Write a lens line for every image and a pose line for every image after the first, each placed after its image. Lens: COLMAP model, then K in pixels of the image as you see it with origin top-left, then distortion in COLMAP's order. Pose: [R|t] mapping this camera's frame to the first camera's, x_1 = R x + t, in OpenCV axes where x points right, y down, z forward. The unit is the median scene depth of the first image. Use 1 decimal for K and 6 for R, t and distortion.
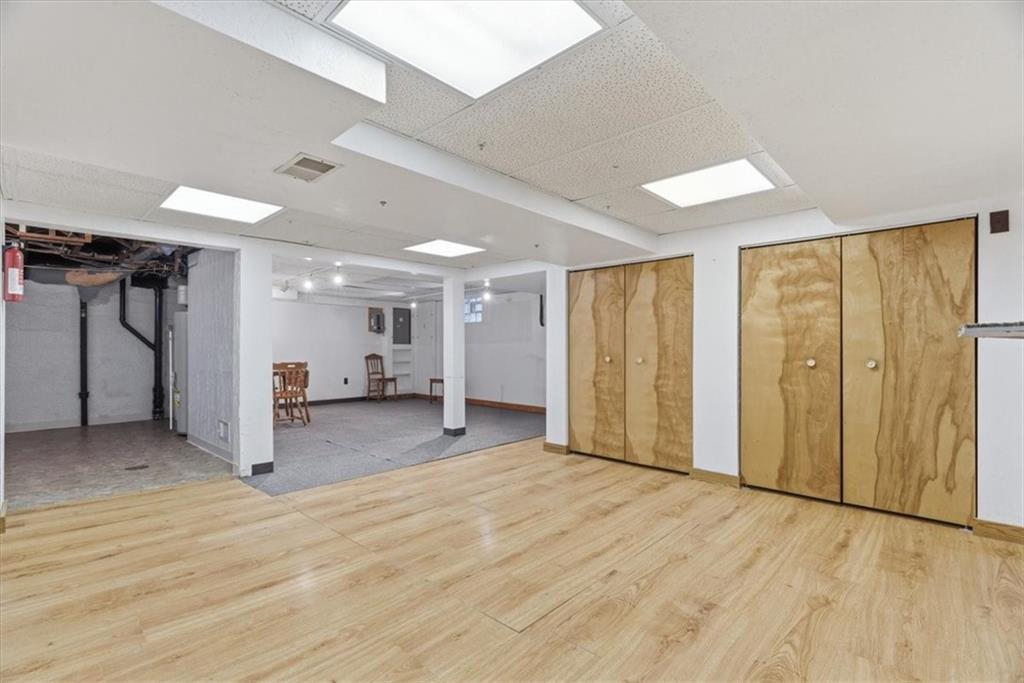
lens RADIAL K [[465.5, 0, 511.0], [0, 465.5, 342.5], [0, 0, 1]] dist [0.000490, 0.000812]
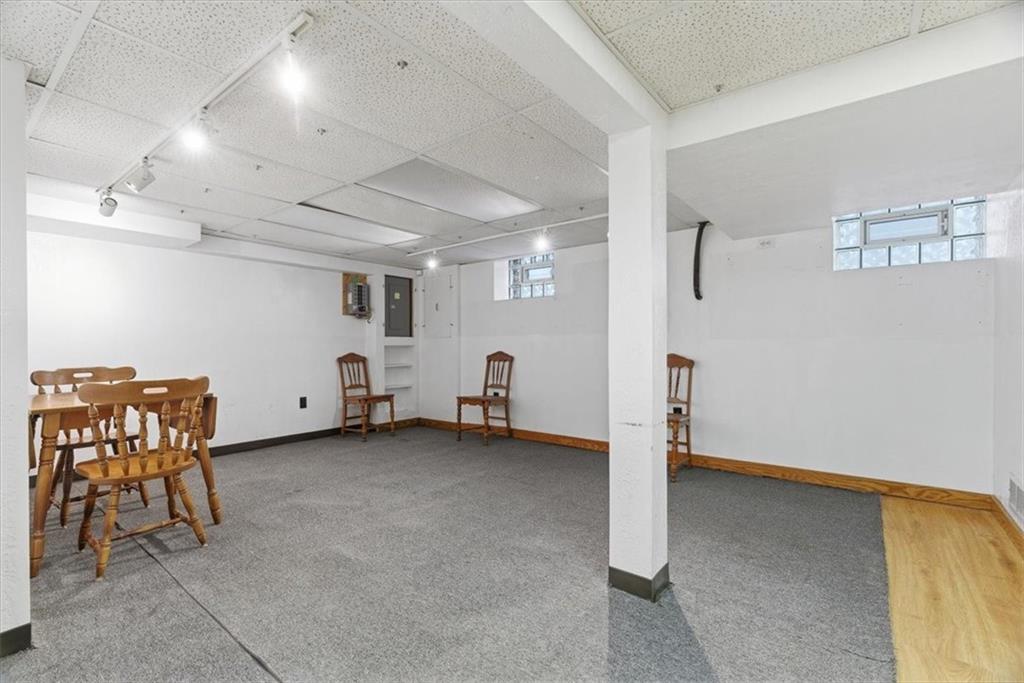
lens RADIAL K [[465.5, 0, 512.9], [0, 465.5, 347.7], [0, 0, 1]] dist [0.000490, 0.000812]
pose [[0.995277, -0.003047, 0.097023, -0.152451], [0.001433, 0.999860, 0.016700, 0.007975], [-0.097061, -0.016482, 0.995142, 0.405534]]
